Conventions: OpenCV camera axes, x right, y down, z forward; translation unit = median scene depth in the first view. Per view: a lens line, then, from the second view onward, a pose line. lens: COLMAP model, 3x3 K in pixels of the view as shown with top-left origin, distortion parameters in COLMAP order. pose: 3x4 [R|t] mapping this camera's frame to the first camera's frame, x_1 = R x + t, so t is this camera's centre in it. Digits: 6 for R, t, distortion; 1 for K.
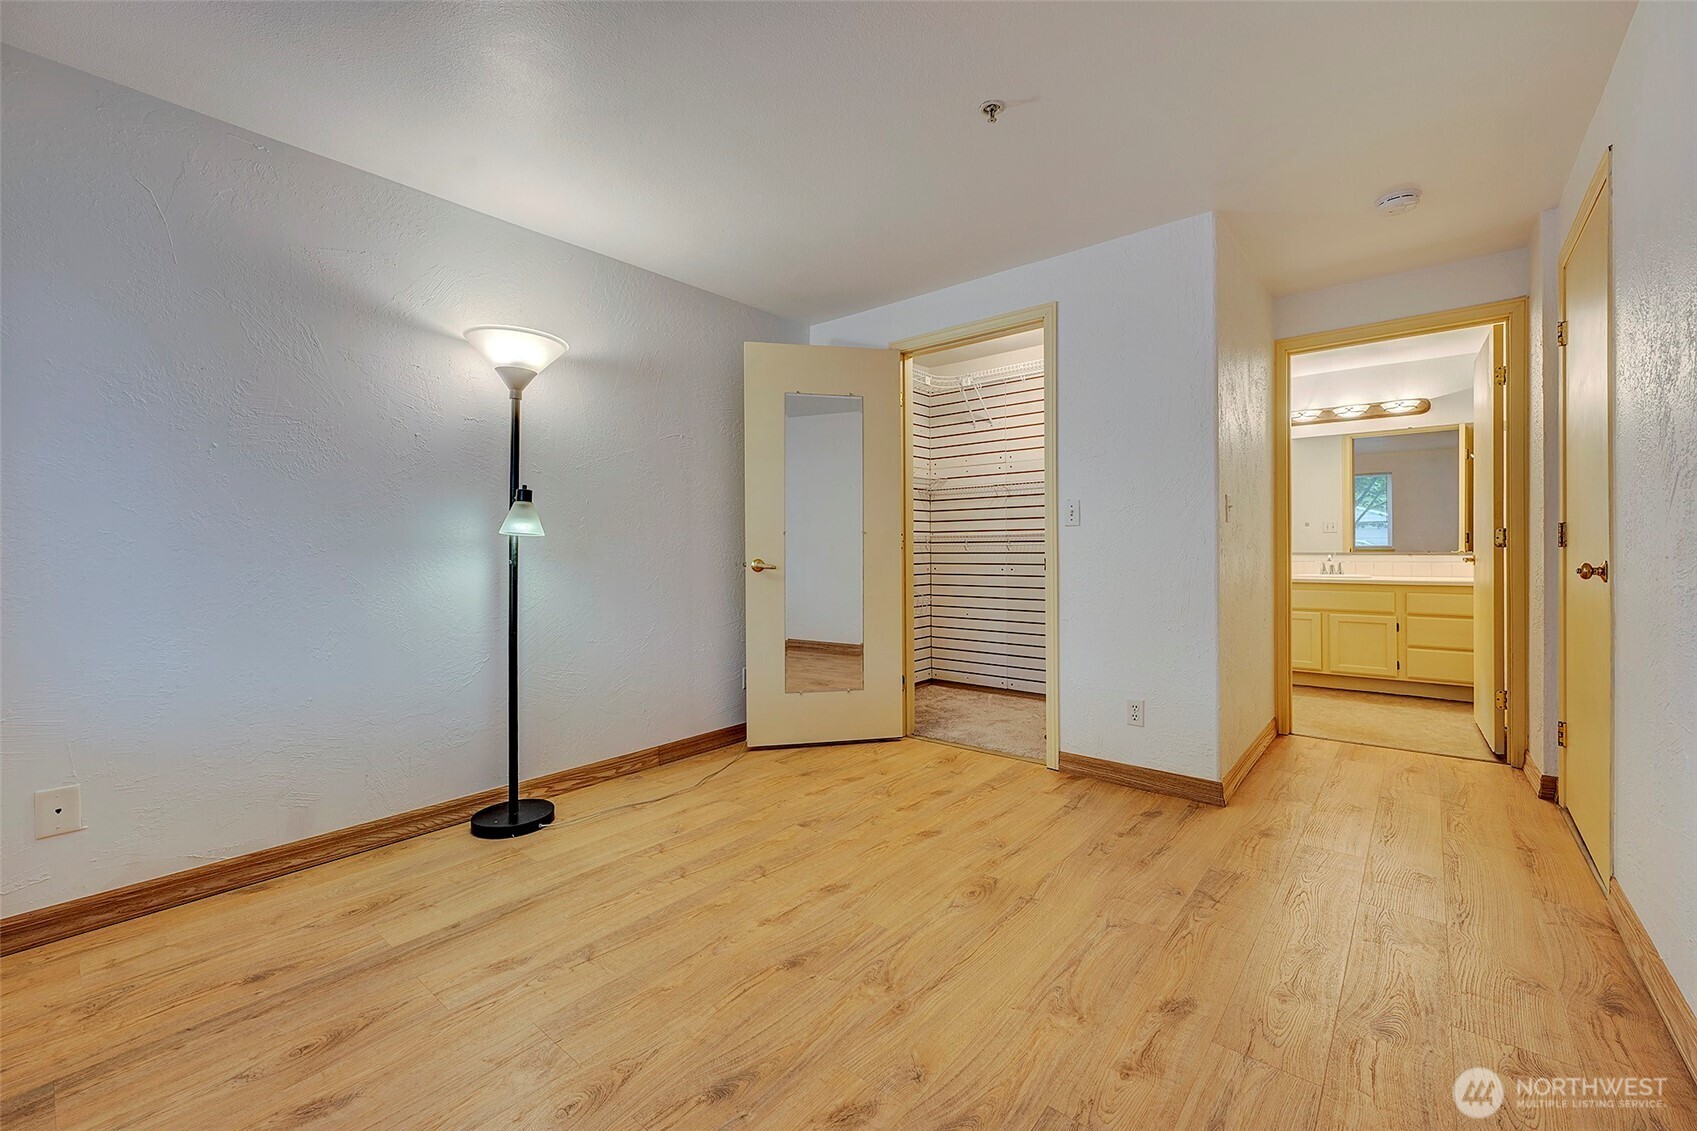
lens RADIAL K [[691.8, 0, 863.1], [0, 691.8, 557.2], [0, 0, 1]] dist [0.000656, 0.000021]
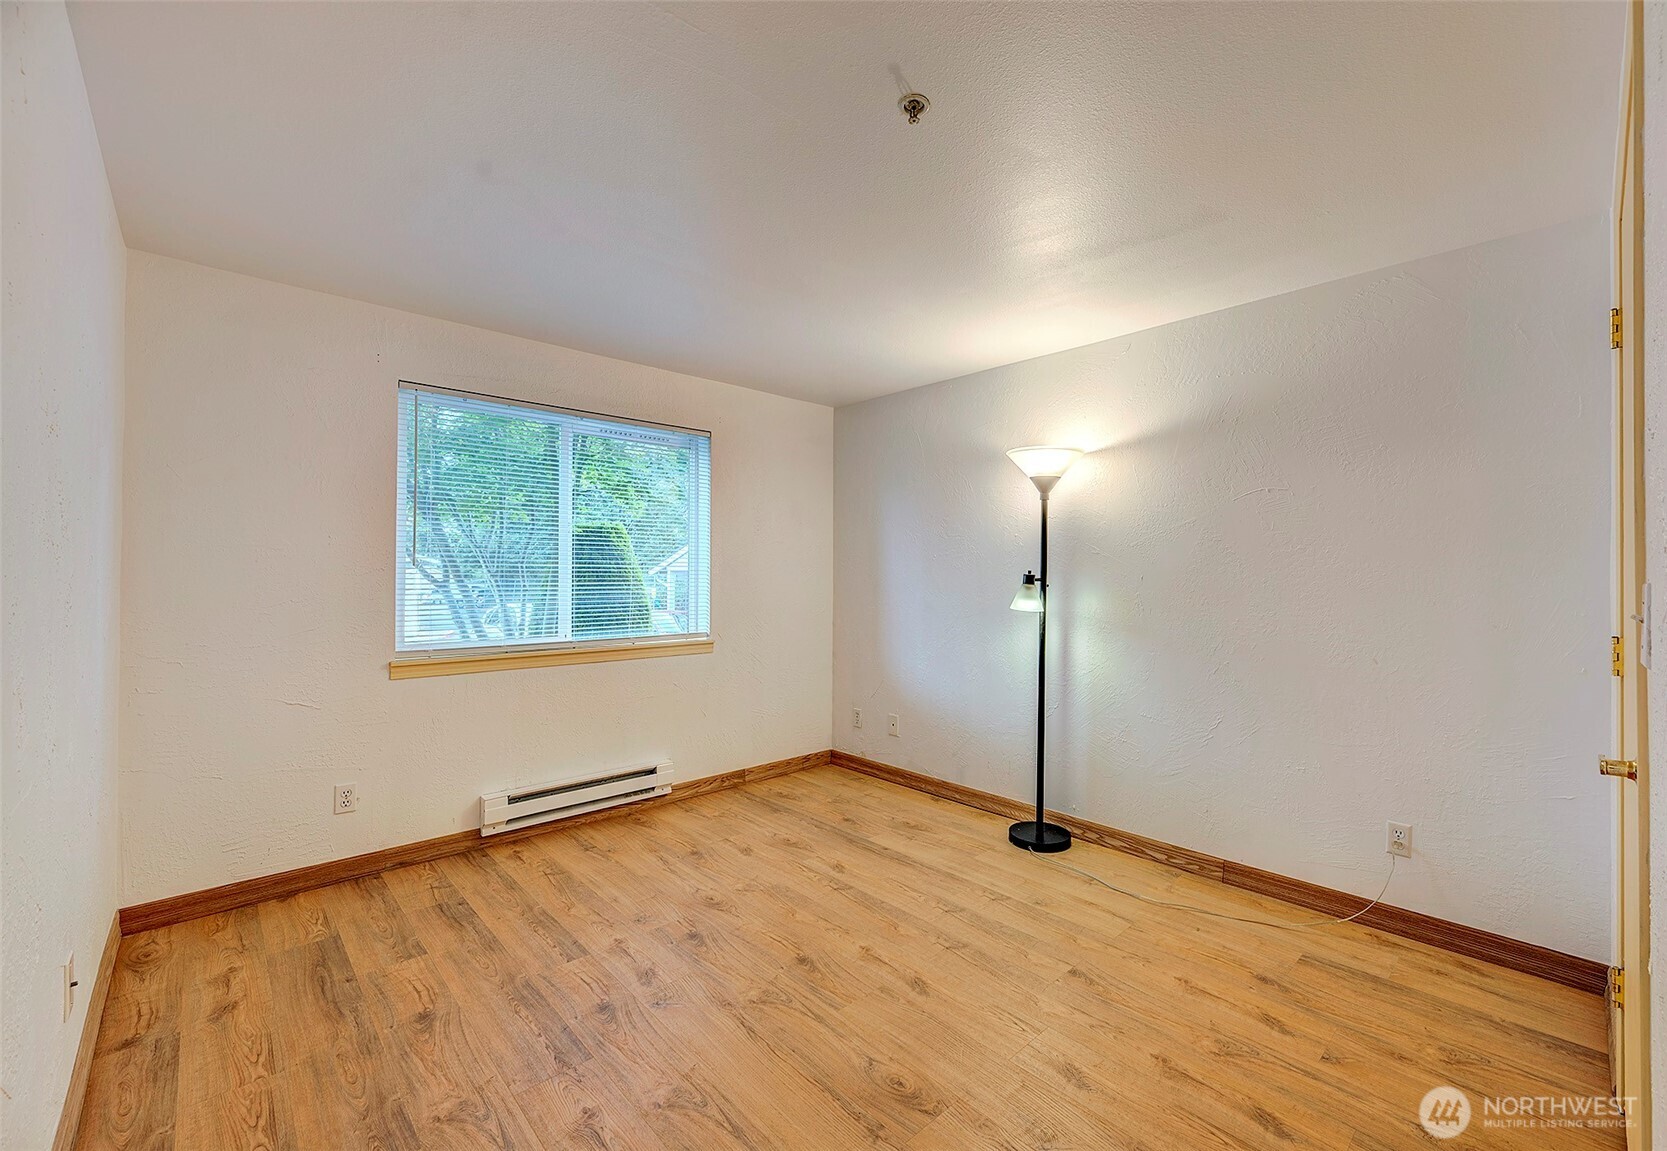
lens RADIAL K [[680.4, 0, 847.2], [0, 680.4, 571.7], [0, 0, 1]] dist [0.001183, -0.000107]
pose [[-0.128614, -0.000436, -0.991695, 0.951629], [-0.017478, 0.999846, 0.001827, -0.121588], [0.991541, 0.017568, -0.128601, 1.013662]]
